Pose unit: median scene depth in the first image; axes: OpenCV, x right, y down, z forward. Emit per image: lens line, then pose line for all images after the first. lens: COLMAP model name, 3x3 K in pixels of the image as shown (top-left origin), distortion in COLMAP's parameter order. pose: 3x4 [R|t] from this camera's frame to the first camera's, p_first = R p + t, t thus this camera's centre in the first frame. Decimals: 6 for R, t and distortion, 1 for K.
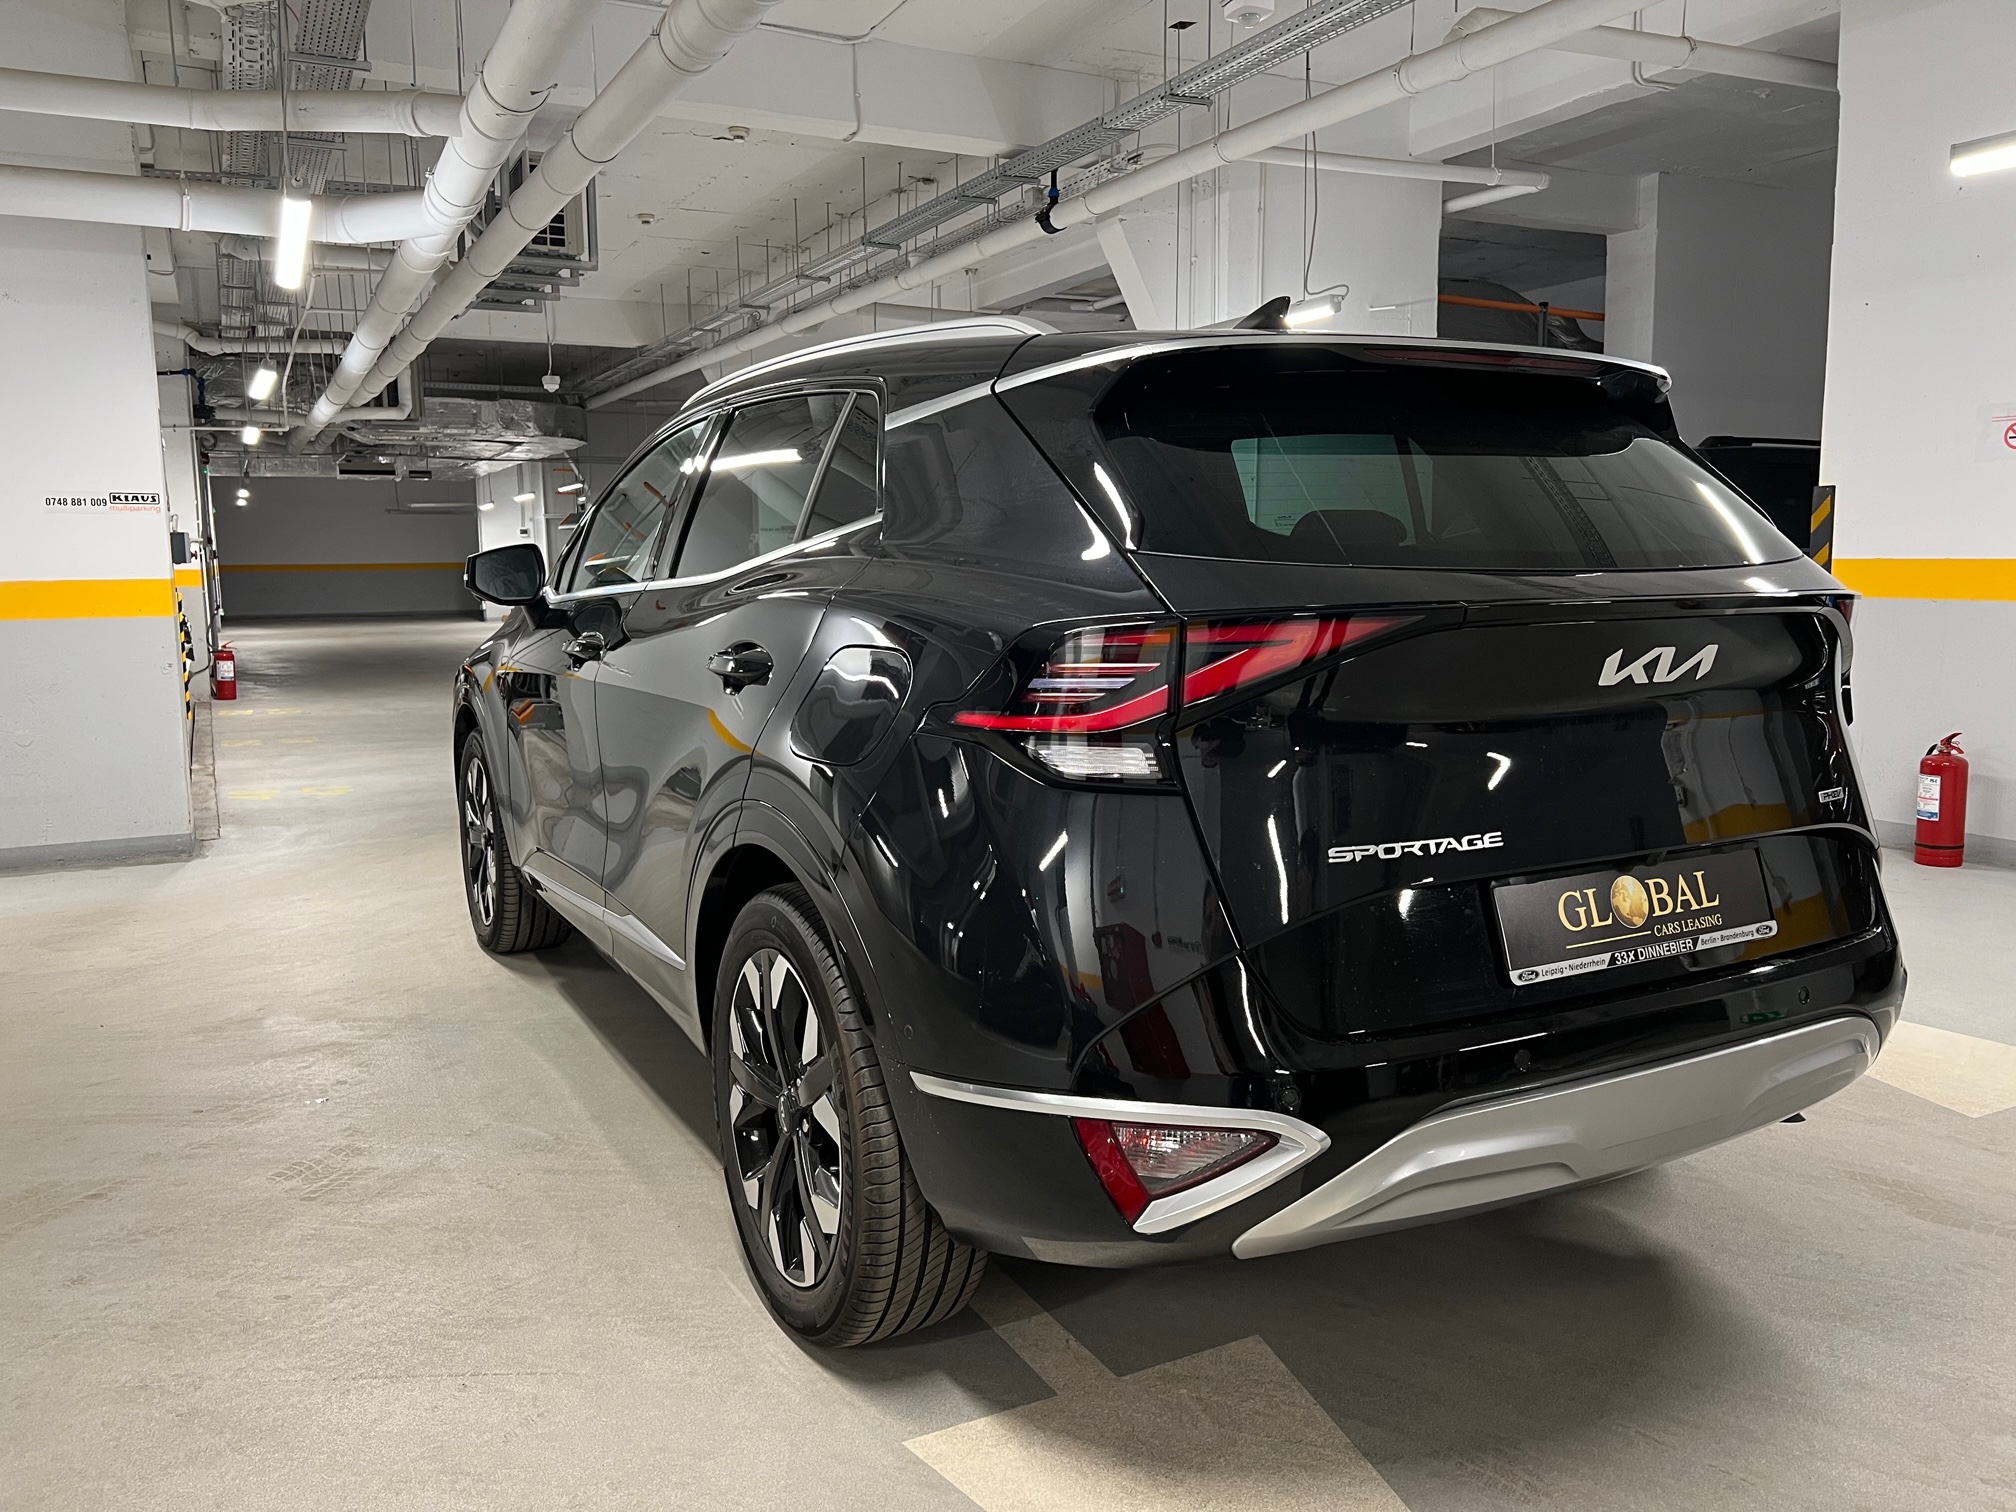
lens RADIAL K [[1508.7, 0, 1026.1], [0, 1508.7, 753.2], [0, 0, 1]] dist [0.010497, -0.008236]
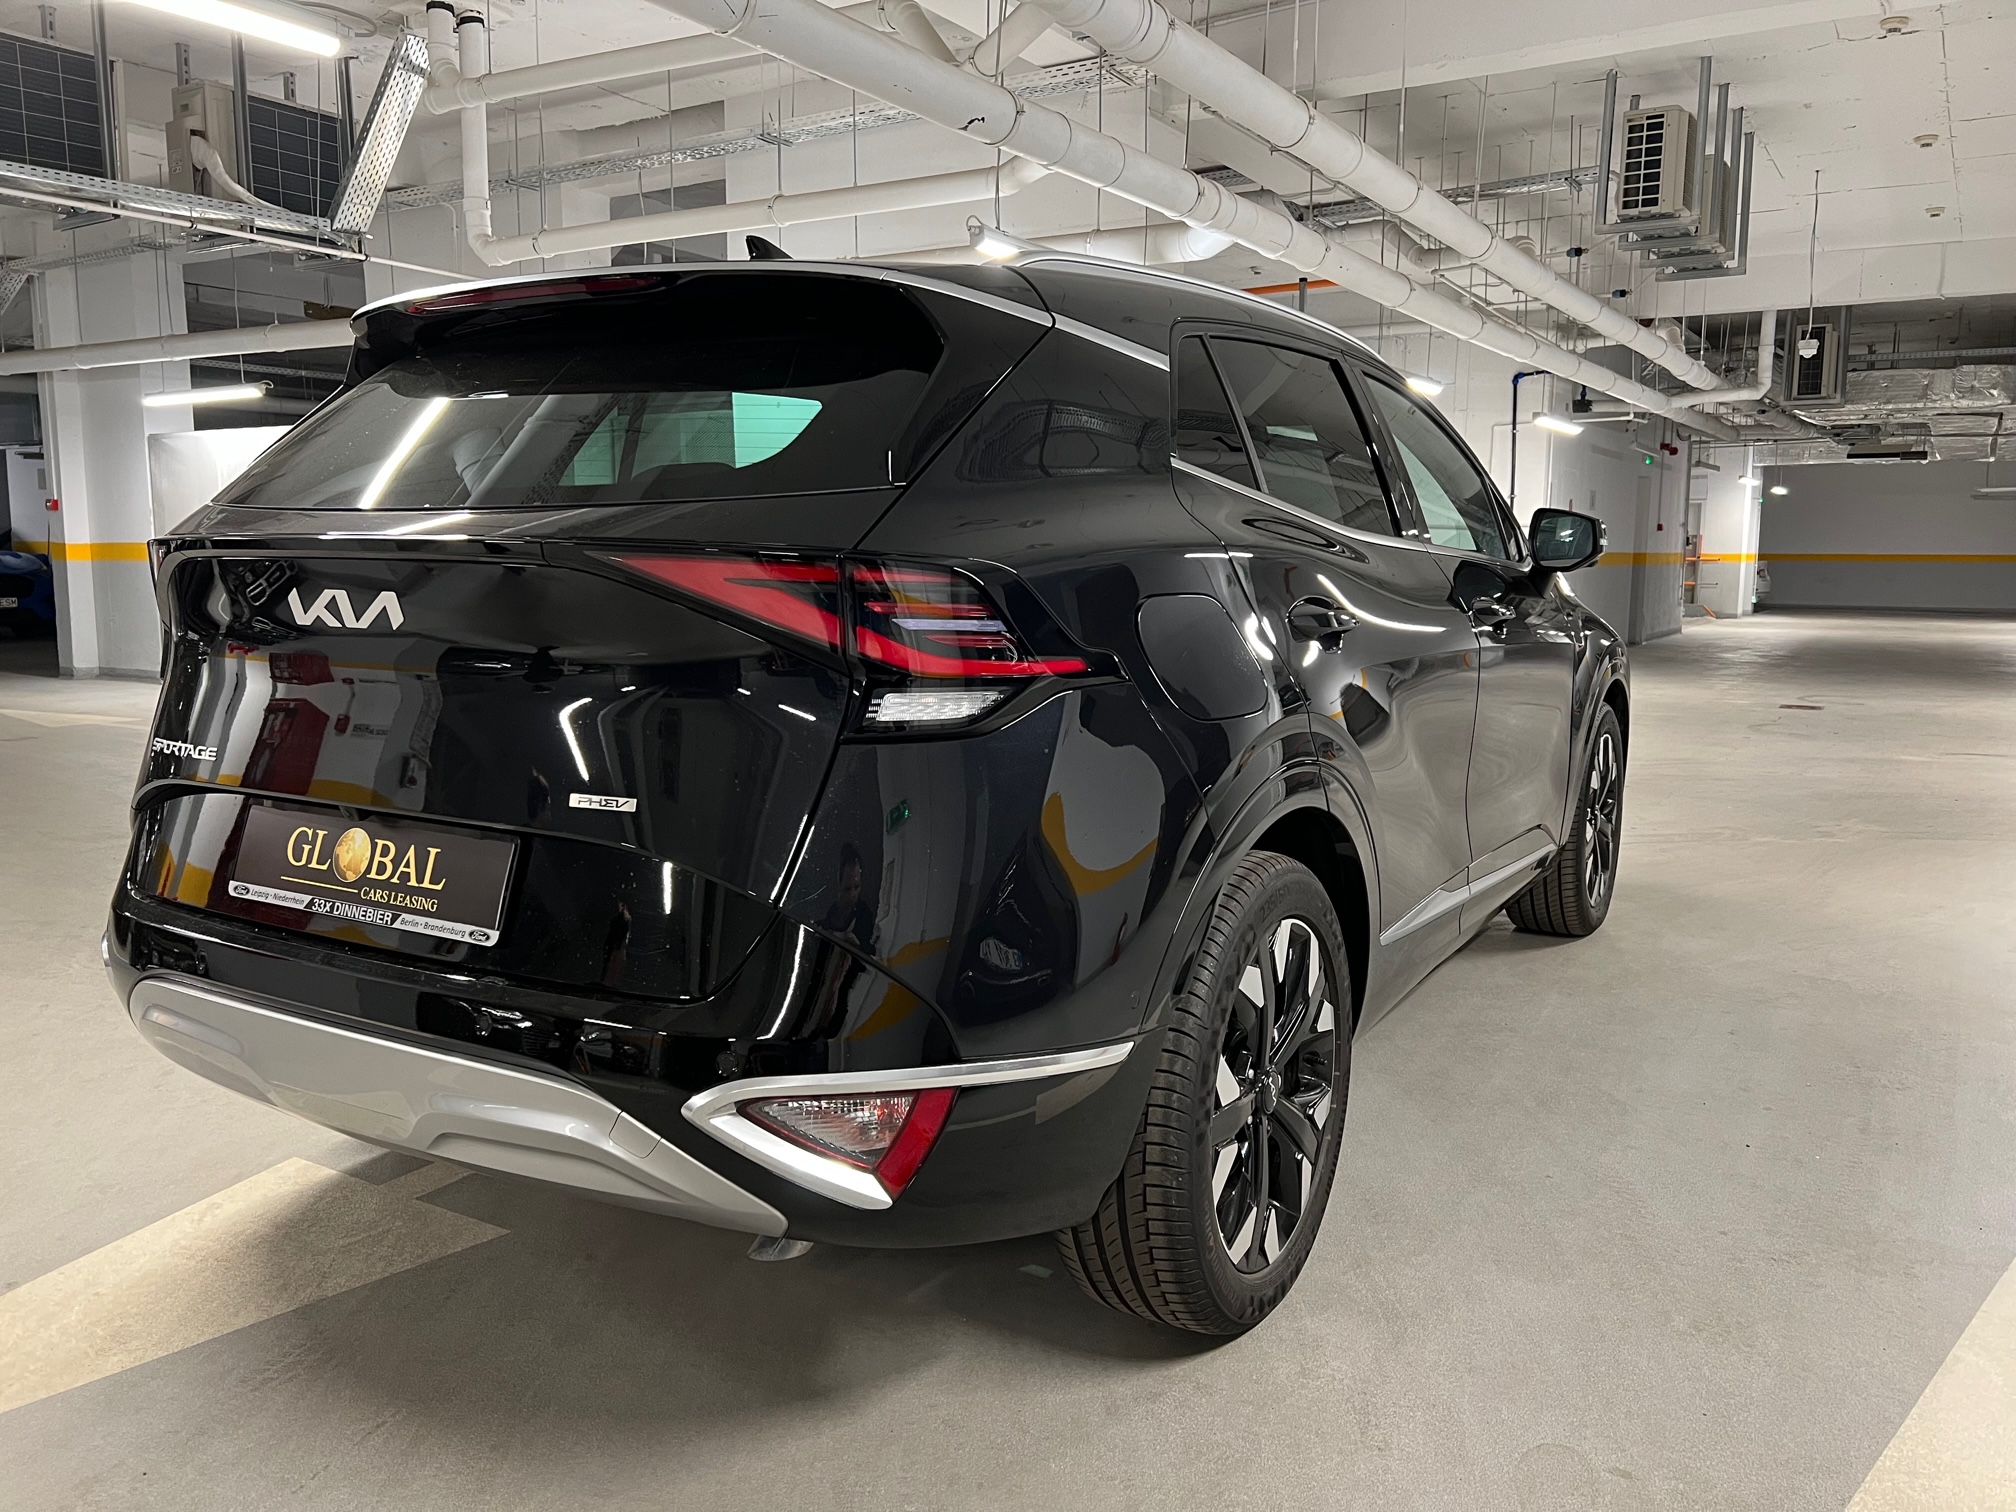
lens RADIAL K [[1508.7, 0, 1021.1], [0, 1508.7, 752.7], [0, 0, 1]] dist [0.010497, -0.008236]
pose [[0.514900, 0.126766, -0.847825, 1.404323], [-0.122412, 0.989743, 0.073642, -0.087854], [0.848465, 0.065866, 0.525137, 0.838441]]
